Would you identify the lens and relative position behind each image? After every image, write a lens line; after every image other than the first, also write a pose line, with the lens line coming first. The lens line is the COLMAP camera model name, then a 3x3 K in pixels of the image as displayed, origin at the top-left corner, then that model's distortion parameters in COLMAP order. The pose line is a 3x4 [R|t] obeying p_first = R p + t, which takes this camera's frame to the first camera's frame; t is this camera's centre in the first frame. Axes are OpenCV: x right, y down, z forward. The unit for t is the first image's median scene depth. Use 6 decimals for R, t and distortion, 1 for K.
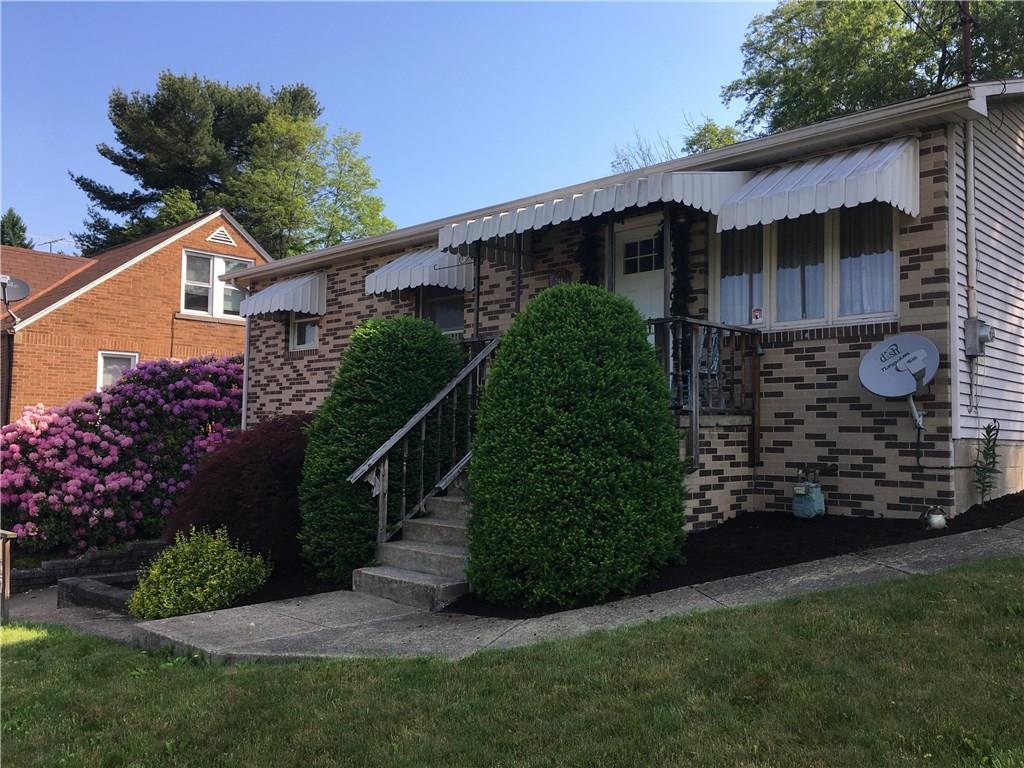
lens RADIAL K [[875.9, 0, 505.4], [0, 875.9, 381.8], [0, 0, 1]] dist [0.060033, -0.028822]
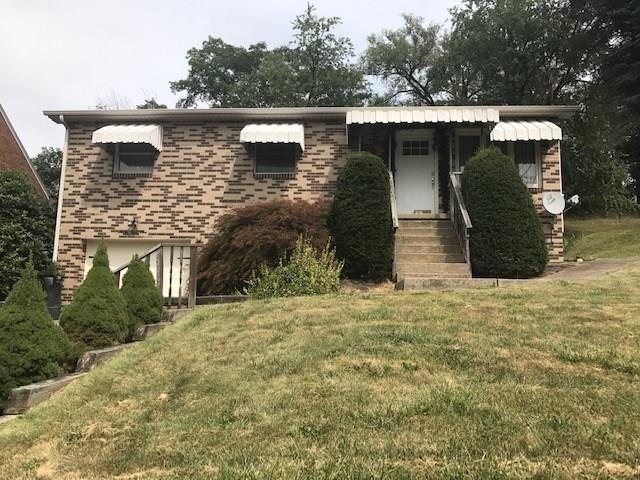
lens RADIAL K [[527.6, 0, 317.2], [0, 527.6, 239.2], [0, 0, 1]] dist [0.022915, -0.023522]
pose [[0.762029, 0.091437, 0.641055, -0.990555], [-0.053111, 0.995470, -0.078855, 0.227916], [-0.645362, 0.026043, 0.763433, 0.229810]]
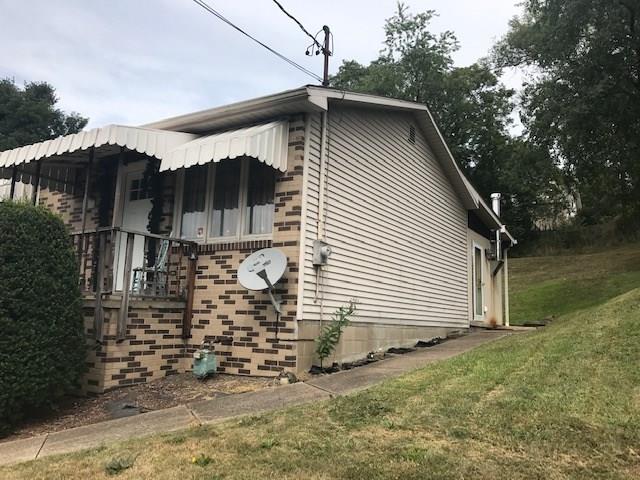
lens RADIAL K [[527.6, 0, 323.0], [0, 527.6, 236.8], [0, 0, 1]] dist [0.022915, -0.023522]
pose [[0.972504, 0.056823, 0.225847, 0.309687], [-0.035997, 0.994799, -0.095289, 0.007699], [-0.230087, 0.084539, 0.969491, 0.117425]]
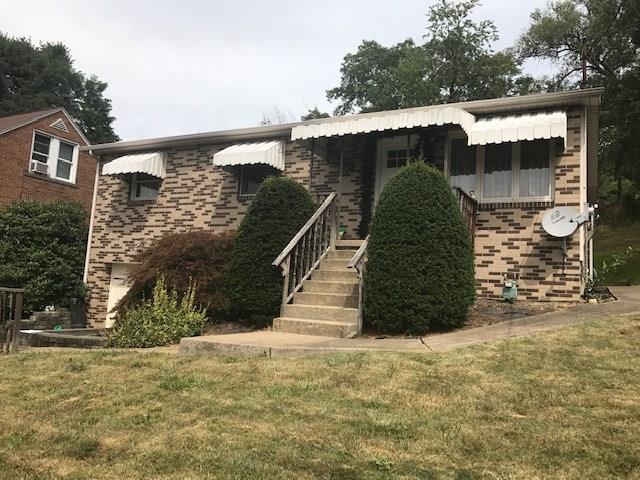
lens RADIAL K [[527.6, 0, 318.6], [0, 527.6, 239.6], [0, 0, 1]] dist [0.022915, -0.023522]
pose [[0.950601, 0.078521, 0.300320, -0.378916], [-0.066810, 0.996558, -0.049085, 0.104360], [-0.303141, 0.026596, 0.952575, 0.038408]]
